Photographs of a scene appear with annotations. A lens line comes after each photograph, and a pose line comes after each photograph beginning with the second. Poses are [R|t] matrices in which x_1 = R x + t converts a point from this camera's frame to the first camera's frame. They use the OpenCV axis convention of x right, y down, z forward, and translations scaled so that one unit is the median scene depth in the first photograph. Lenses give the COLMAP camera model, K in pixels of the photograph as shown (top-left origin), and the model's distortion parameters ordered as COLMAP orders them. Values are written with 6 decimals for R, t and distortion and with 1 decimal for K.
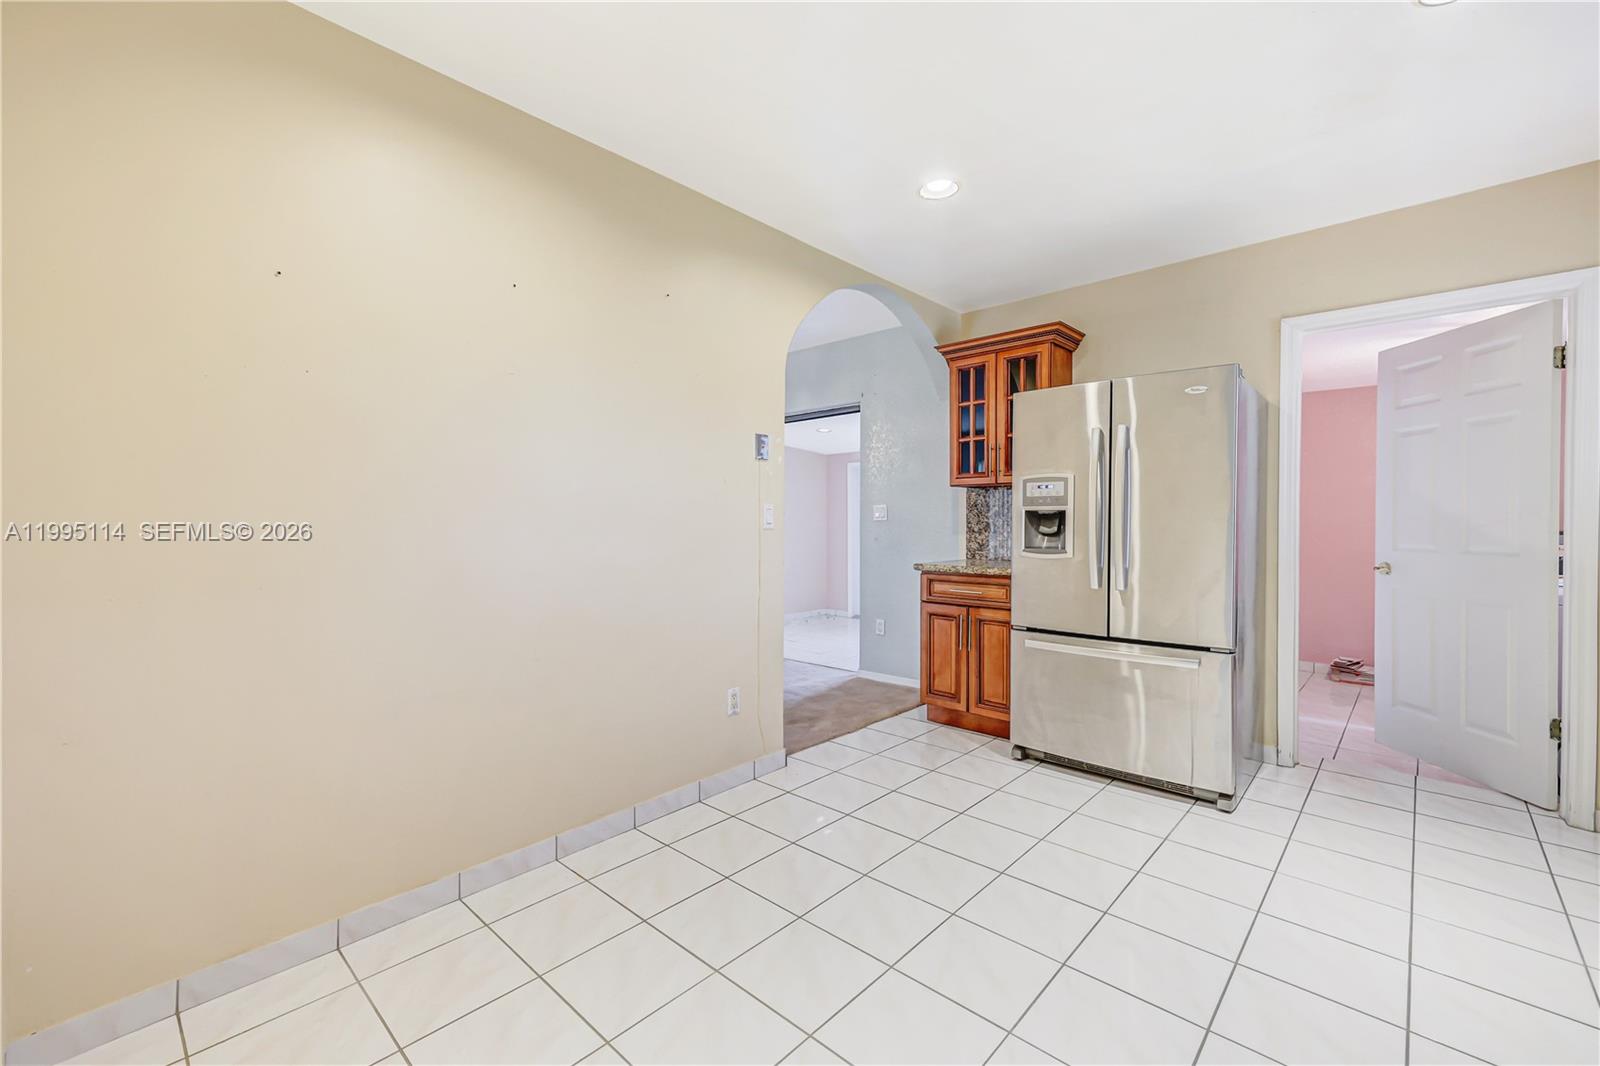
lens RADIAL K [[673.0, 0, 780.0], [0, 673.0, 531.9], [0, 0, 1]] dist [0.017666, 0.000247]
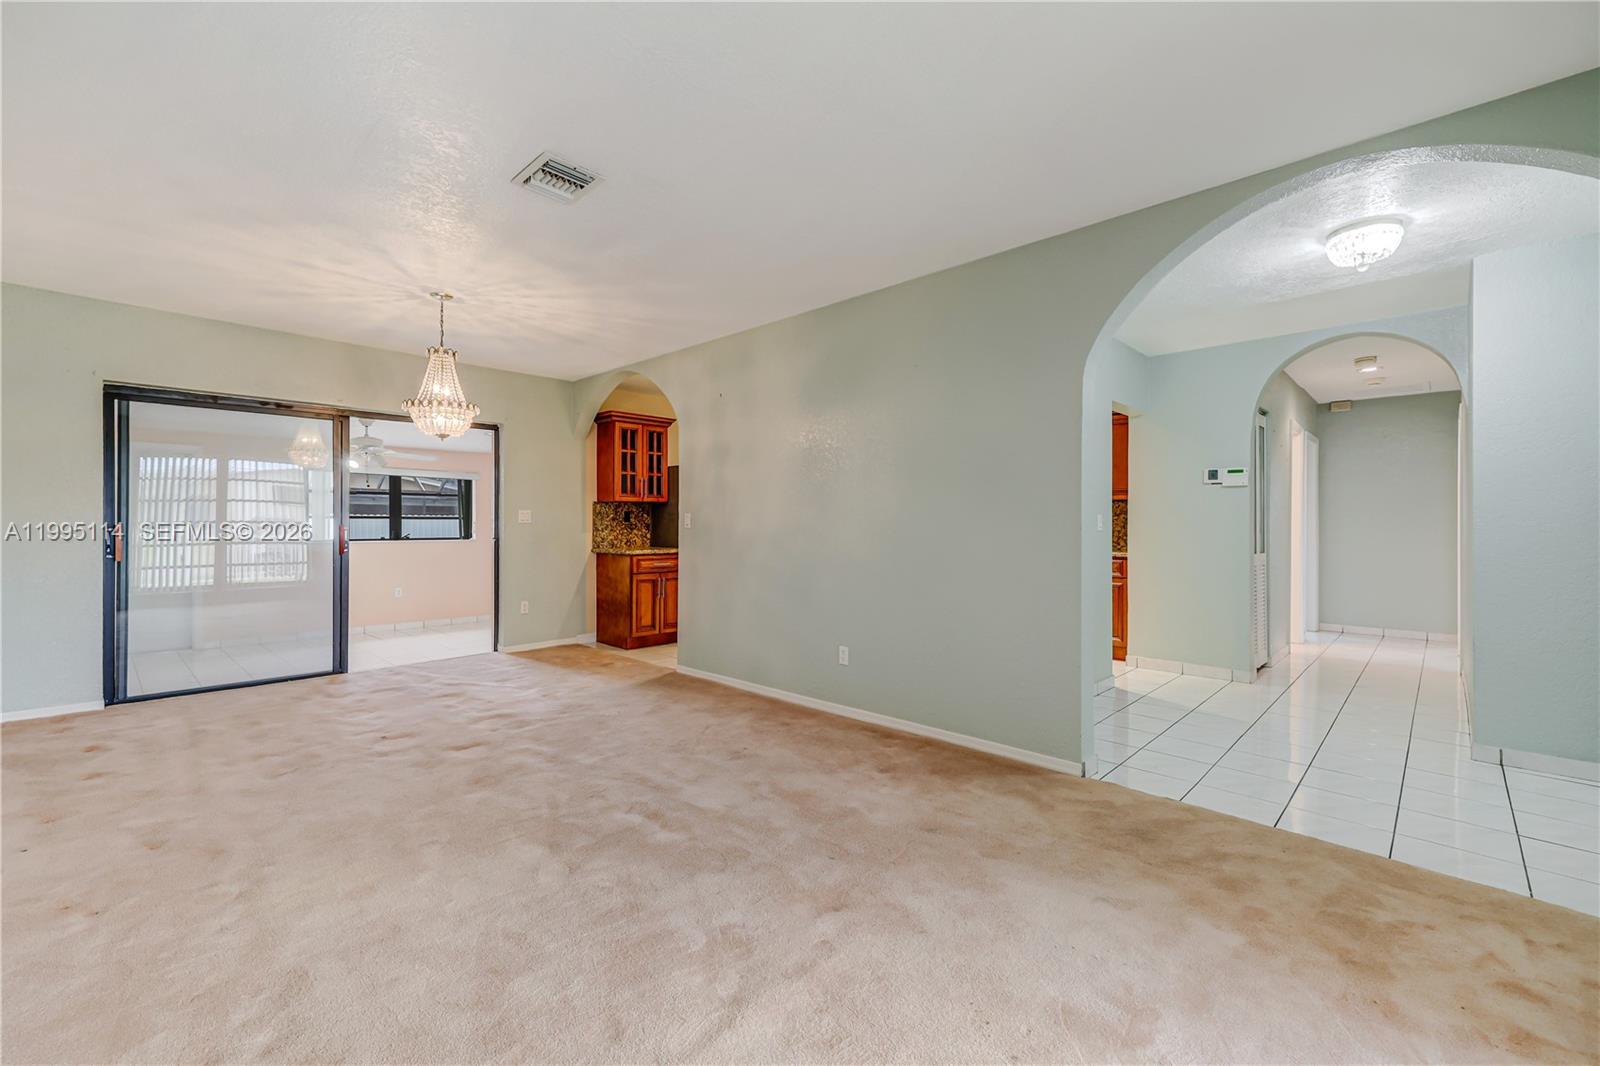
lens RADIAL K [[651.9, 0, 797.0], [0, 651.9, 524.4], [0, 0, 1]] dist [0.017015, 0.000195]
pose [[0.010915, 0.000702, 0.999940, -1.402049], [0.013996, 0.999902, -0.000854, -0.006848], [-0.999842, 0.014004, 0.010904, 0.624513]]
